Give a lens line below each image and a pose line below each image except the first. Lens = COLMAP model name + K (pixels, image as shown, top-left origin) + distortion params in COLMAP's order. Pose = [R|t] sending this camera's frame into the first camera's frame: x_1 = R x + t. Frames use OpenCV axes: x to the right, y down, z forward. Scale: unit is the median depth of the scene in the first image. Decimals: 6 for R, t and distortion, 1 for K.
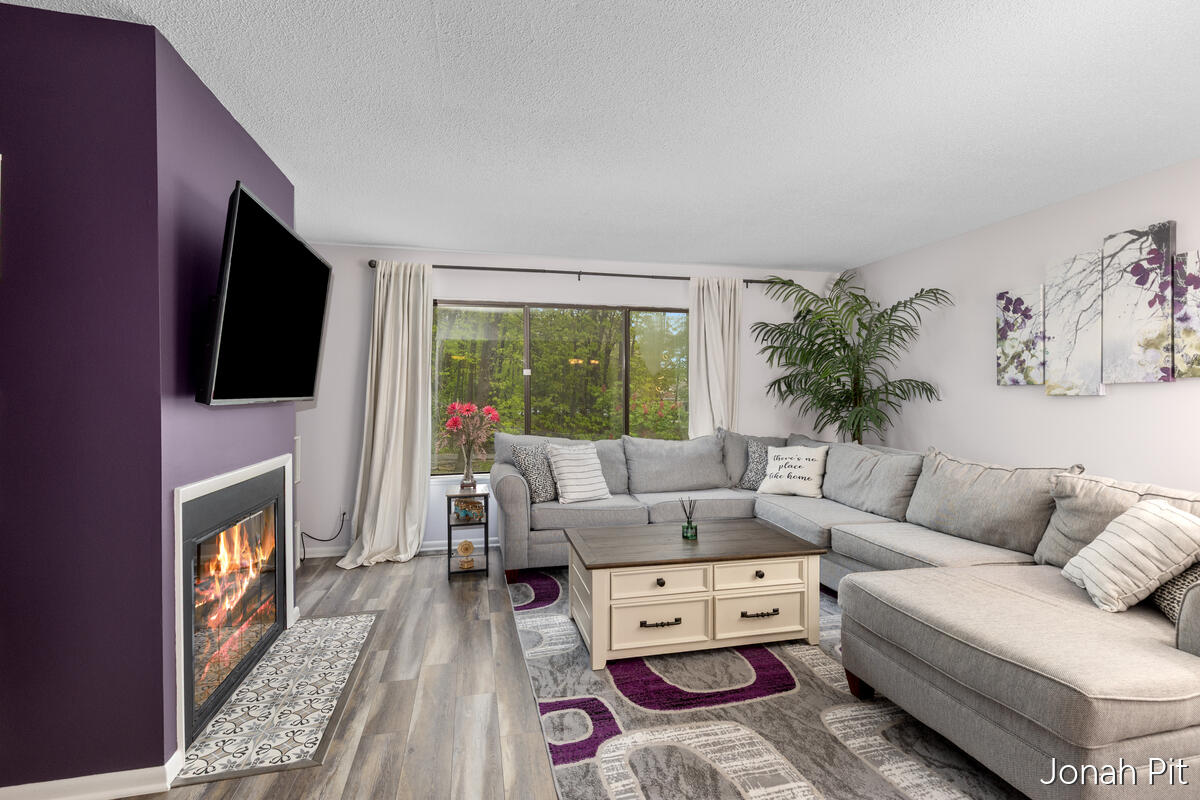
lens RADIAL K [[559.8, 0, 610.8], [0, 559.8, 400.0], [0, 0, 1]] dist [0.013475, 0.000211]
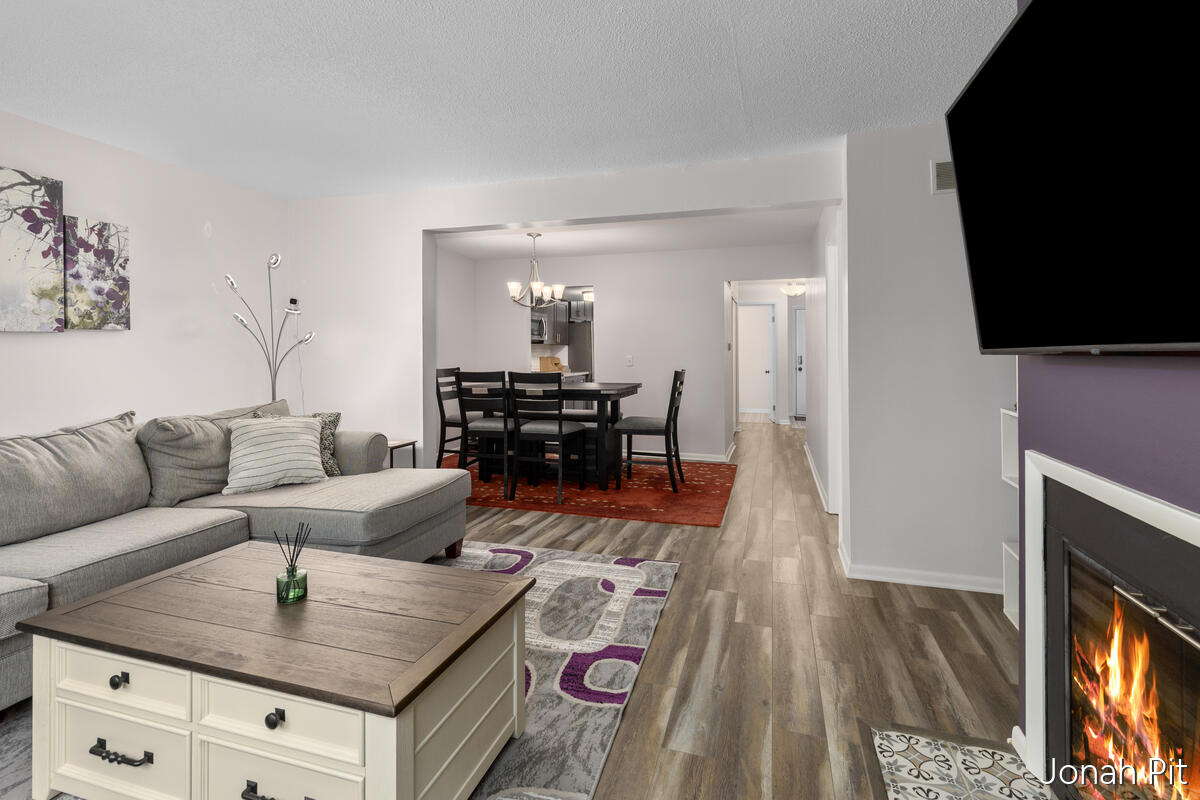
lens RADIAL K [[559.8, 0, 599.9], [0, 559.8, 352.4], [0, 0, 1]] dist [0.013475, 0.000211]
pose [[-0.854482, -0.001715, 0.519478, -0.434914], [0.004998, 0.999921, 0.011523, -0.001775], [-0.519457, 0.012442, -0.854406, 1.398982]]
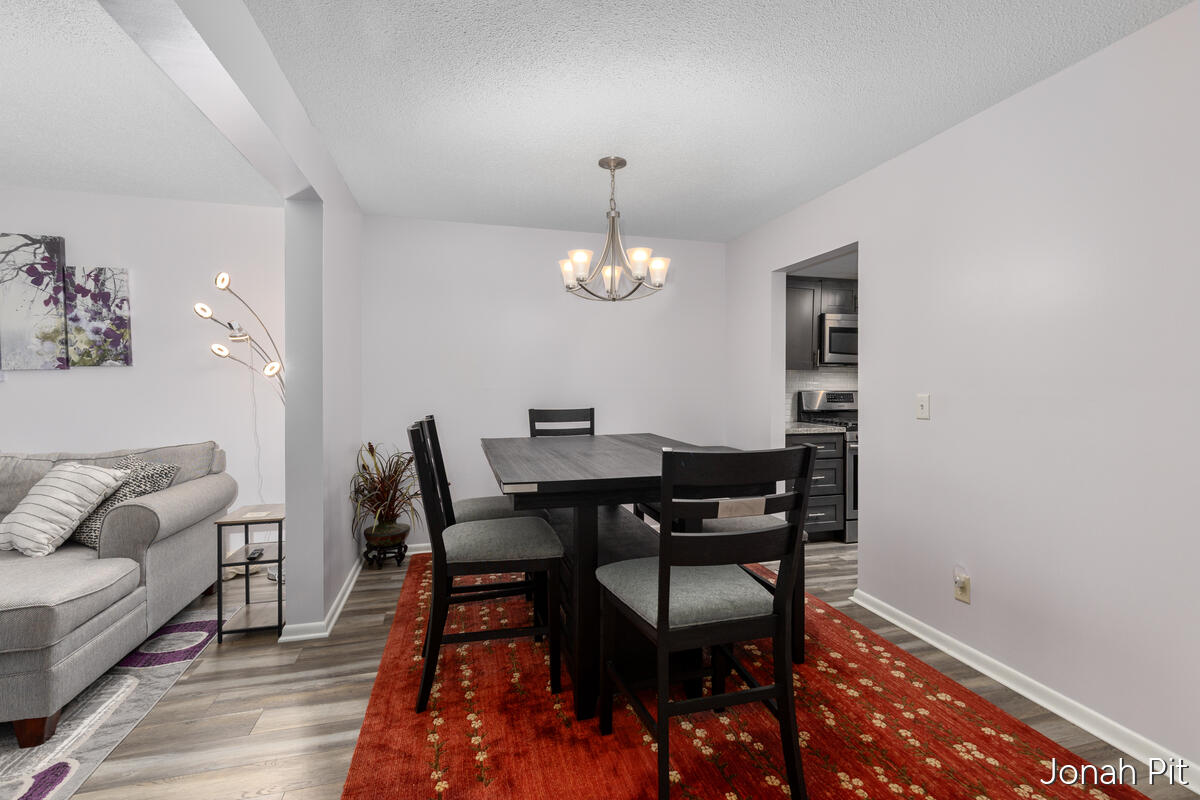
lens RADIAL K [[559.8, 0, 612.8], [0, 559.8, 392.5], [0, 0, 1]] dist [0.013475, 0.000211]
pose [[-0.025066, -0.018784, 0.999509, -0.266762], [0.015006, 0.999704, 0.019164, 0.011672], [-0.999573, 0.015479, -0.024777, -0.148098]]
